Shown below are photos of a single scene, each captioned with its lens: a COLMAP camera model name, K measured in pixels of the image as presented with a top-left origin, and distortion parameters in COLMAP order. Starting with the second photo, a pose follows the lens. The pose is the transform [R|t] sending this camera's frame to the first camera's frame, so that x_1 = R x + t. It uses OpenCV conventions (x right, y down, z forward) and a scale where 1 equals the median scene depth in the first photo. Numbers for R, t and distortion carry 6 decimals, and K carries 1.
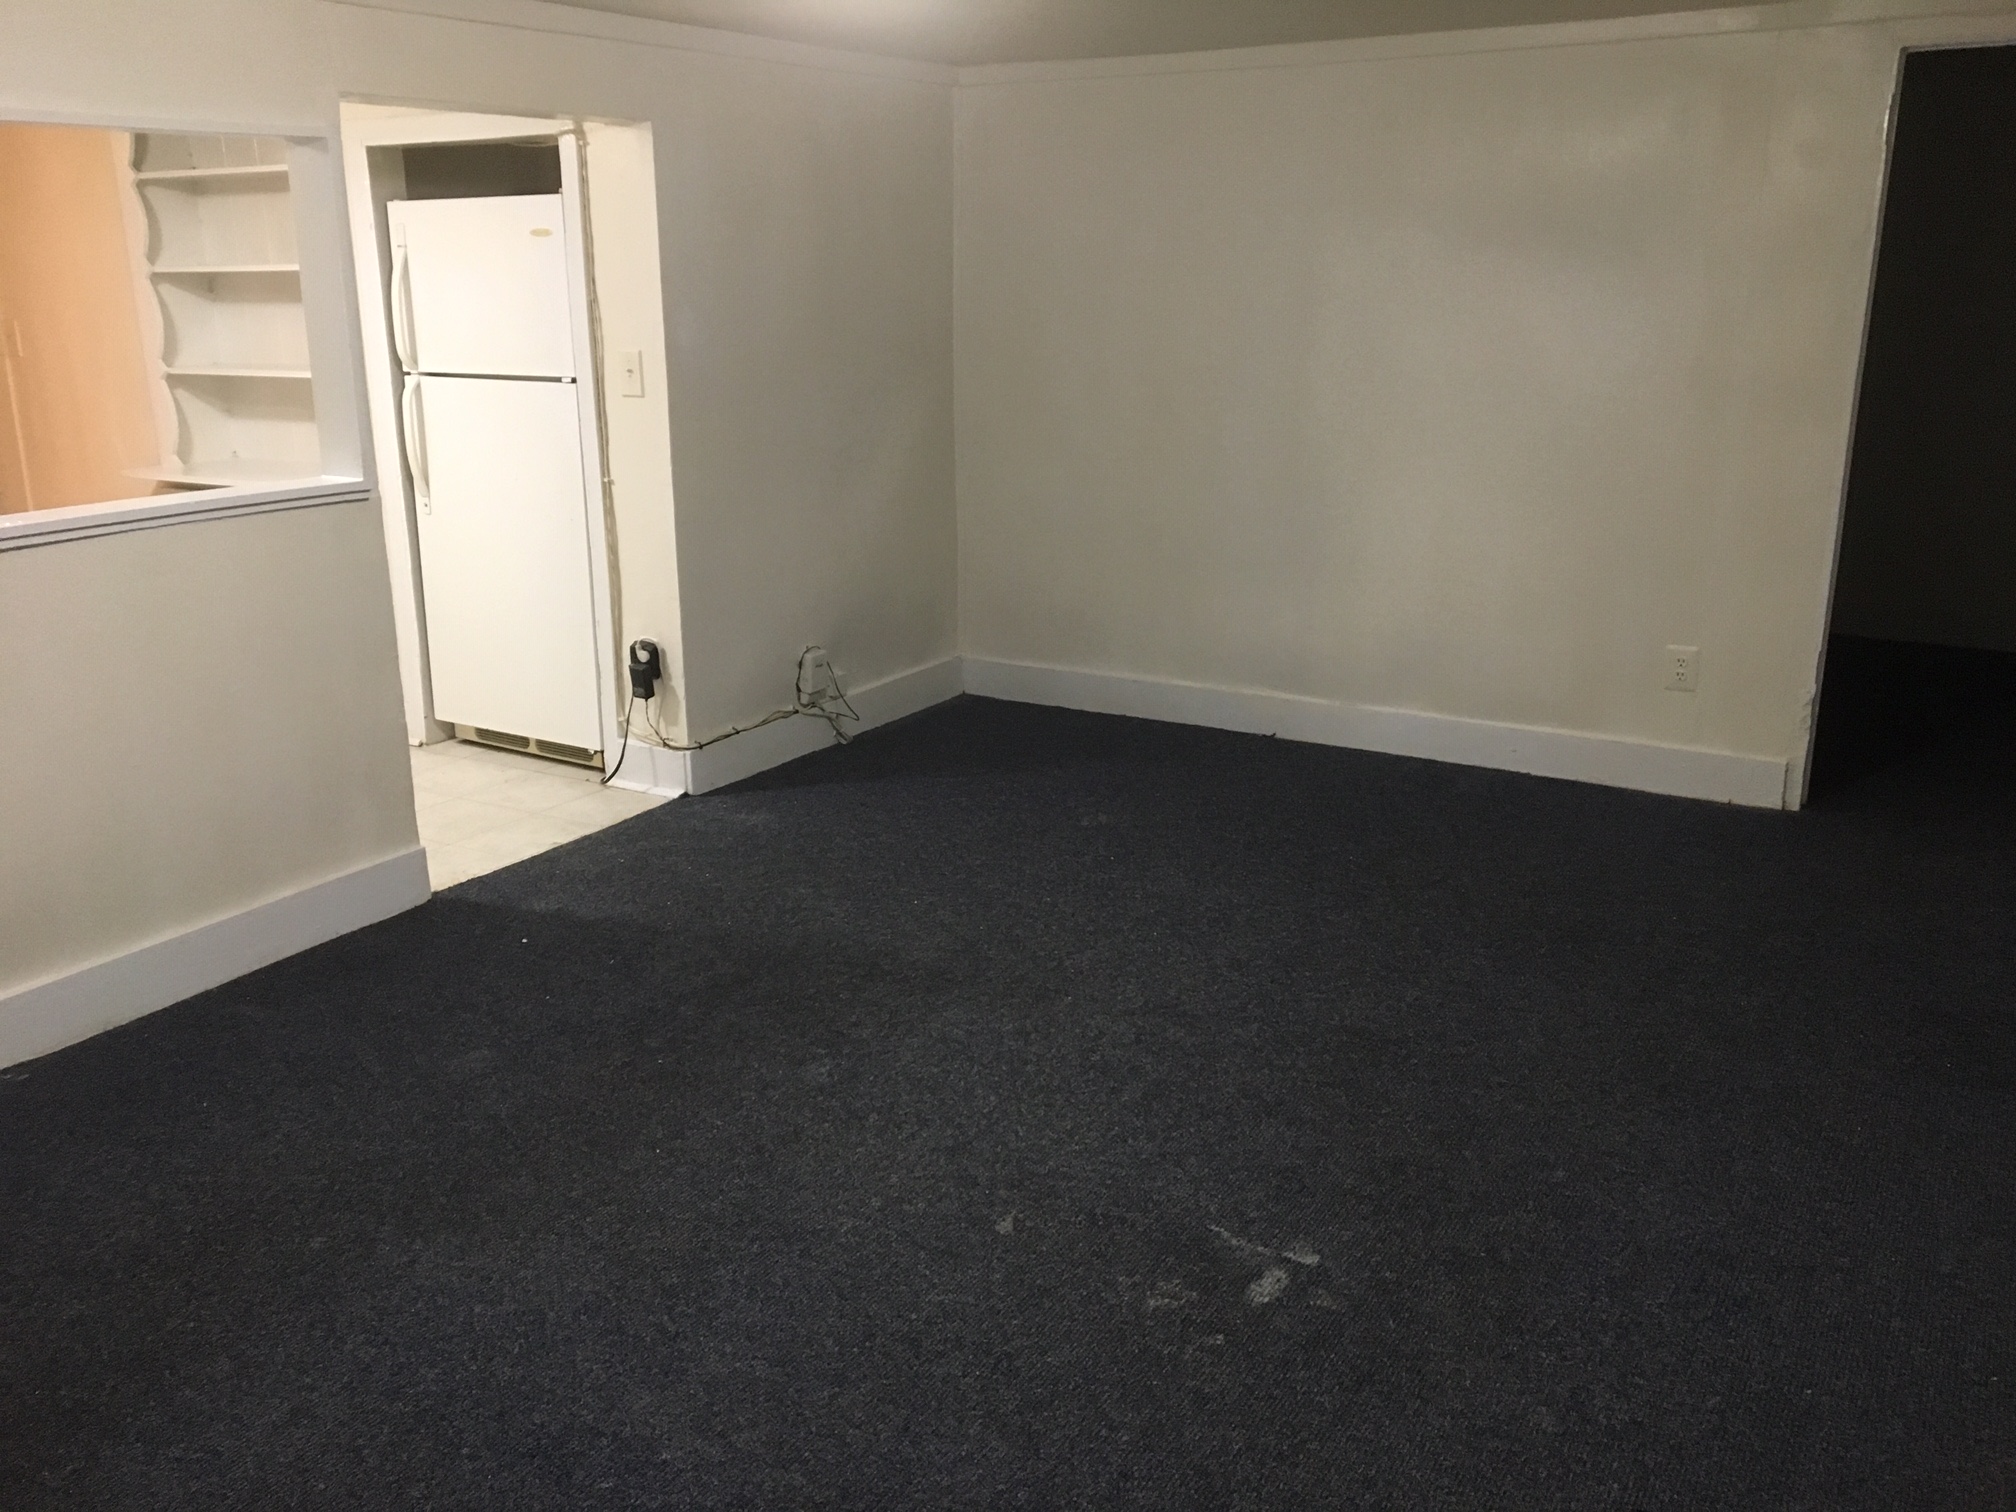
lens RADIAL K [[1707.0, 0, 1010.5], [0, 1707.0, 759.1], [0, 0, 1]] dist [0.015674, -0.050701]
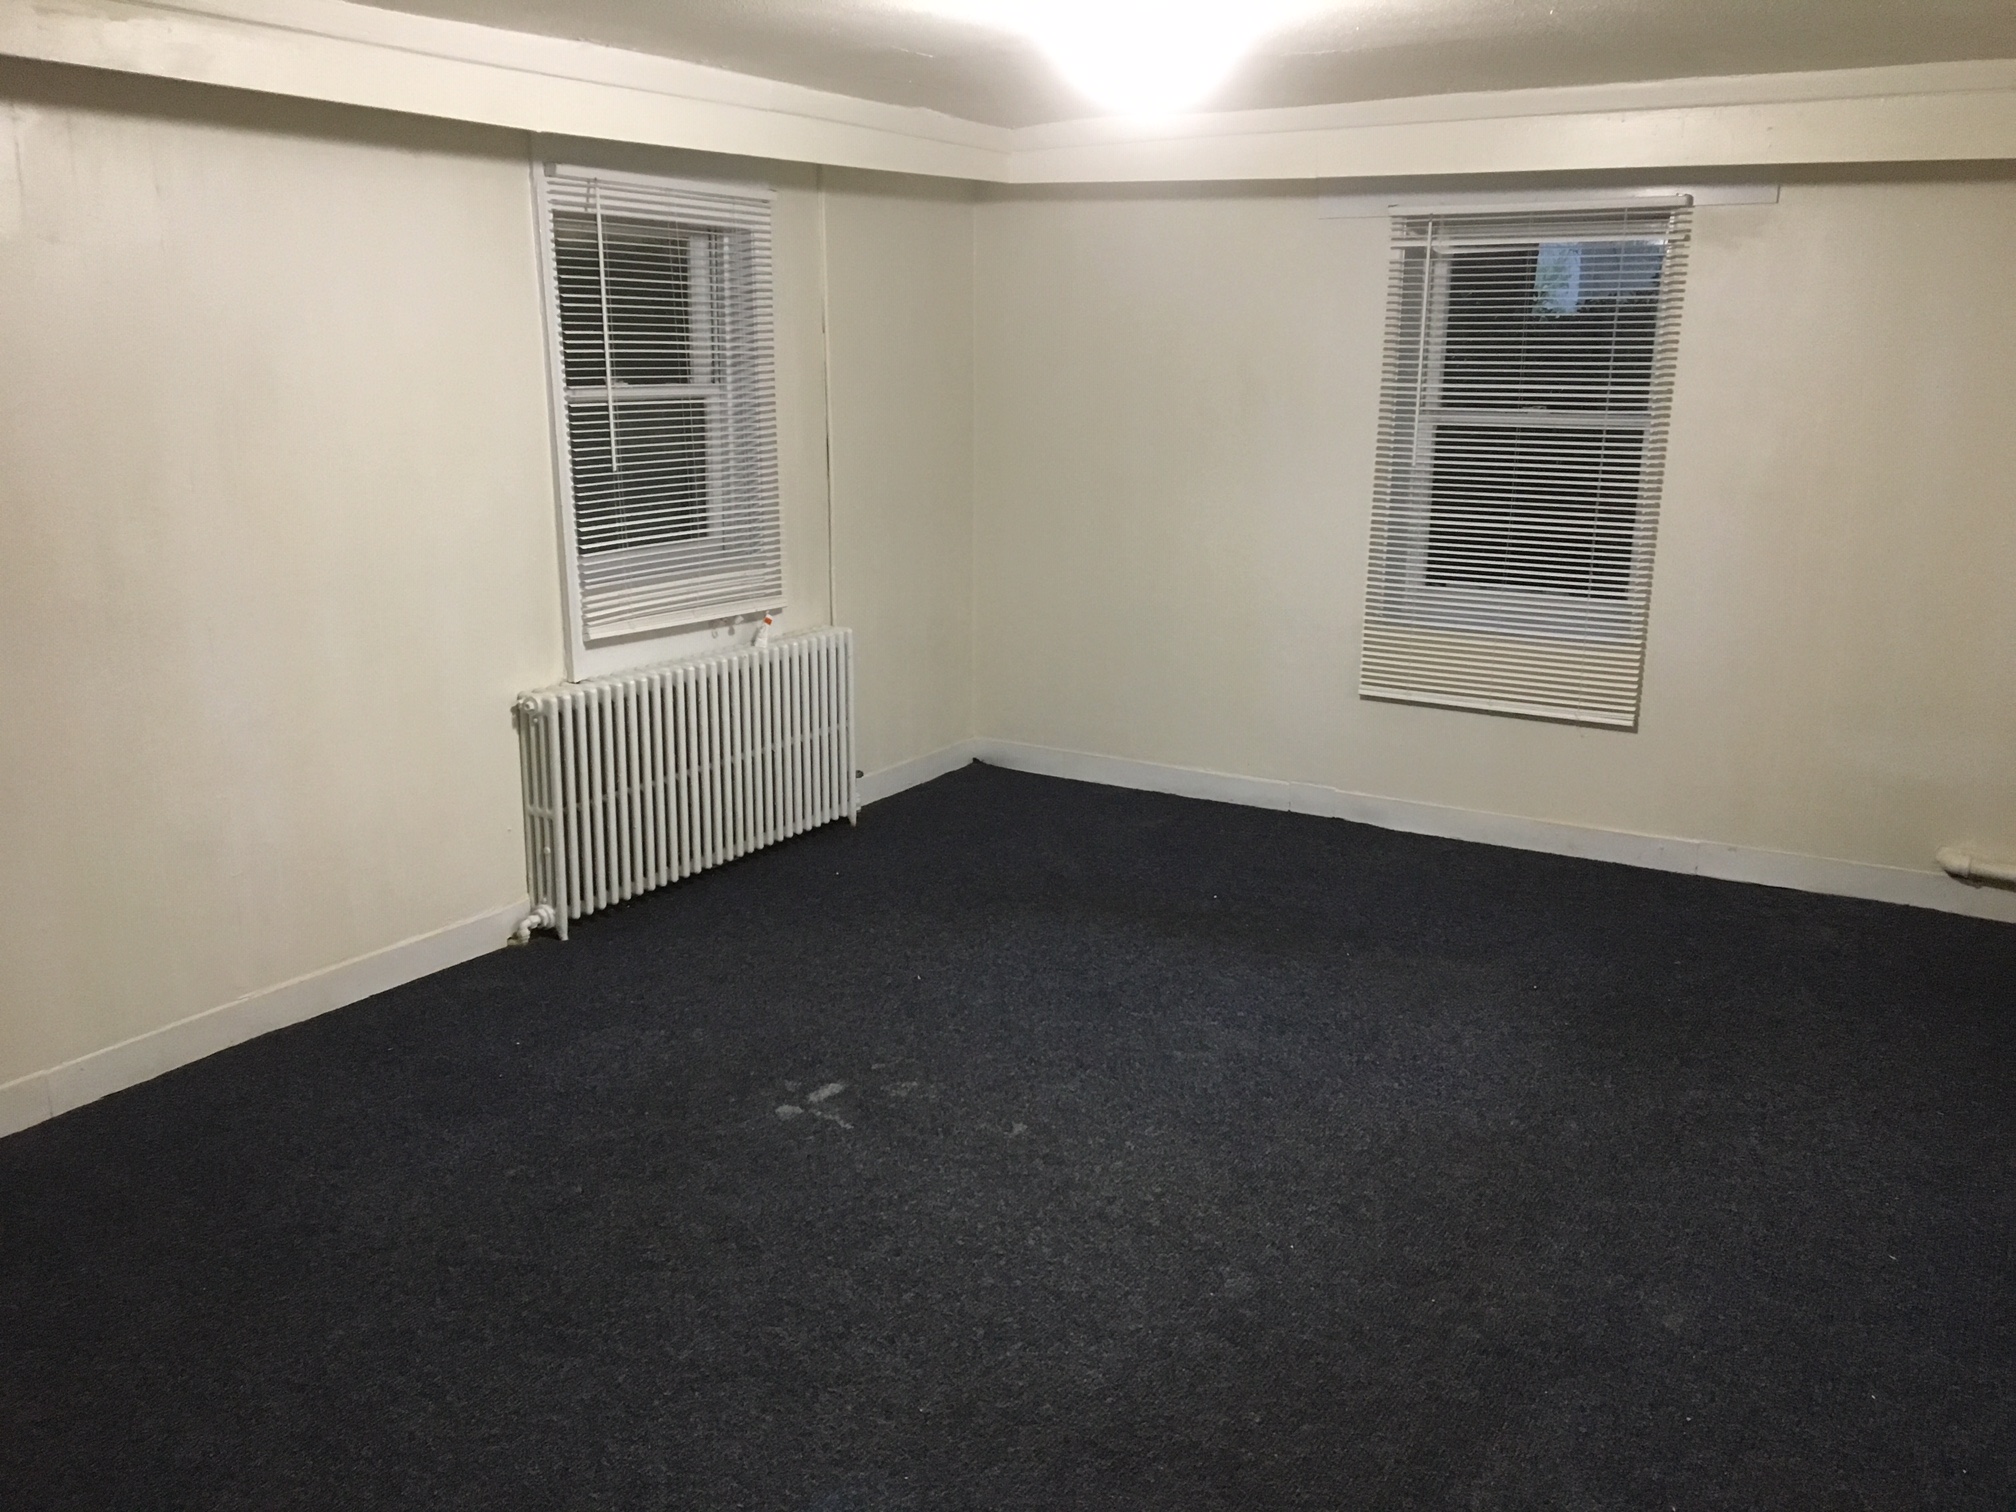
lens RADIAL K [[1707.0, 0, 1007.1], [0, 1707.0, 755.0], [0, 0, 1]] dist [0.015674, -0.050701]
pose [[-0.999881, -0.005005, 0.014590, -0.008413], [0.002815, 0.870808, 0.491615, -0.428954], [-0.015165, 0.491598, -0.870690, 1.483021]]
